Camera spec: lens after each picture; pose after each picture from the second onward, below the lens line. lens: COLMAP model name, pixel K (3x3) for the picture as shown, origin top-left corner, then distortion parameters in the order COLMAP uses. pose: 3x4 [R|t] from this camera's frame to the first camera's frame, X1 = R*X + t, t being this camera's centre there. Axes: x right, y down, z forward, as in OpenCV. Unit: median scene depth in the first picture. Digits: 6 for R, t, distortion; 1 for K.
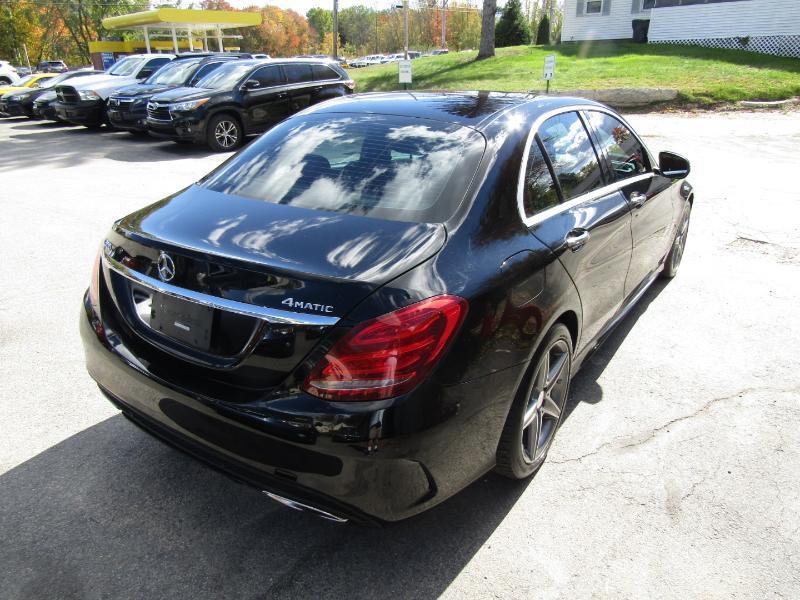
lens RADIAL K [[560.7, 0, 401.8], [0, 560.7, 299.4], [0, 0, 1]] dist [-0.011386, -0.000138]
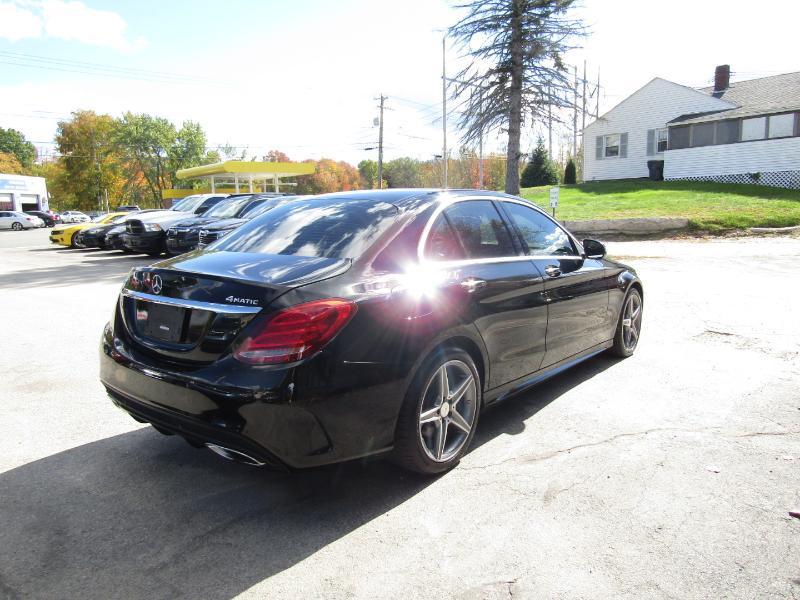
lens RADIAL K [[559.1, 0, 400.0], [0, 559.1, 300.0], [0, 0, 1]] dist [-0.006526, -0.003881]
pose [[0.996911, 0.001203, -0.078535, 0.033333], [-0.019328, 0.972893, -0.230446, 0.031326], [0.076129, 0.231252, 0.969911, -0.036389]]
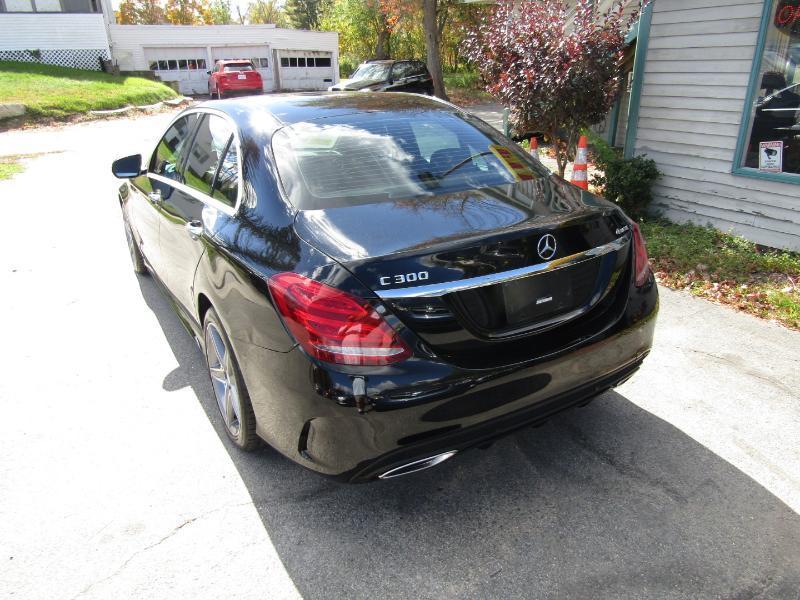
lens RADIAL K [[560.7, 0, 401.8], [0, 560.7, 299.4], [0, 0, 1]] dist [-0.011386, -0.000138]
pose [[0.411588, -0.343356, 0.844217, -0.152868], [0.361442, 0.911851, 0.194647, -0.028540], [-0.836633, 0.225021, 0.499410, 0.073483]]
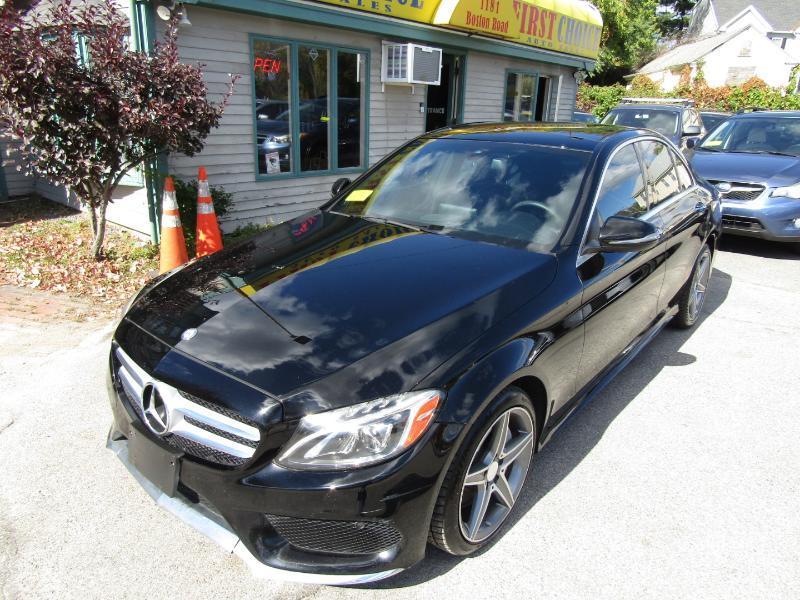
lens RADIAL K [[559.1, 0, 400.0], [0, 559.1, 300.0], [0, 0, 1]] dist [-0.006526, -0.003881]
pose [[-0.996022, -0.044268, 0.077329, 0.057118], [0.017930, 0.750529, 0.660594, -0.159313], [-0.087281, 0.659353, -0.746750, 0.391847]]
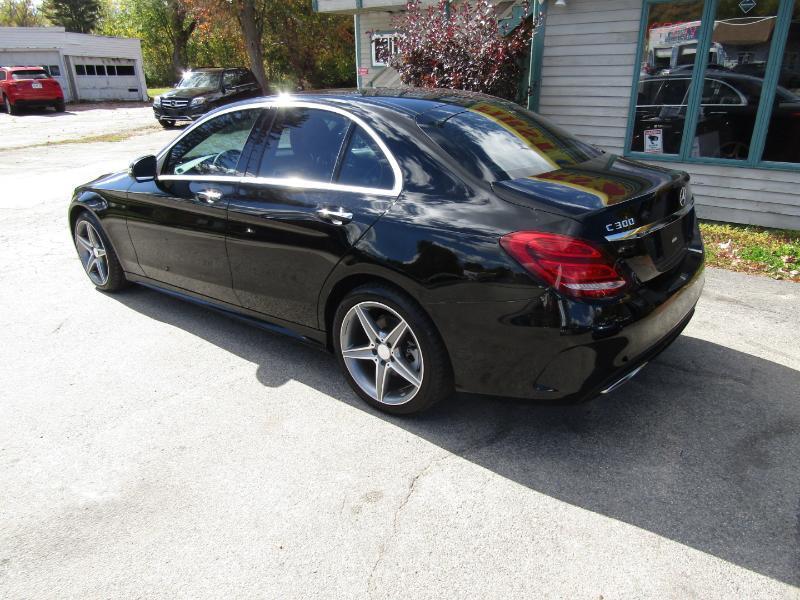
lens RADIAL K [[562.5, 0, 401.3], [0, 562.5, 299.3], [0, 0, 1]] dist [-0.010654, 0.000707]
pose [[0.075514, -0.357677, 0.930787, -0.194165], [0.392641, 0.868706, 0.301966, -0.055580], [-0.916587, 0.342662, 0.206038, 0.148799]]
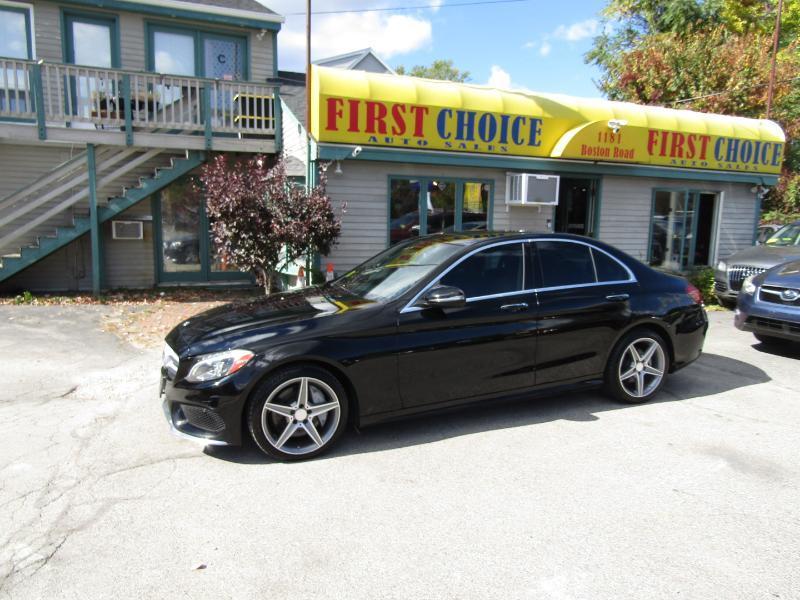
lens RADIAL K [[562.5, 0, 401.3], [0, 562.5, 299.3], [0, 0, 1]] dist [-0.010654, 0.000707]
pose [[-0.845758, -0.071907, 0.528700, -0.099564], [0.200637, 0.875295, 0.440004, -0.176777], [-0.494408, 0.478214, -0.725860, 0.440429]]
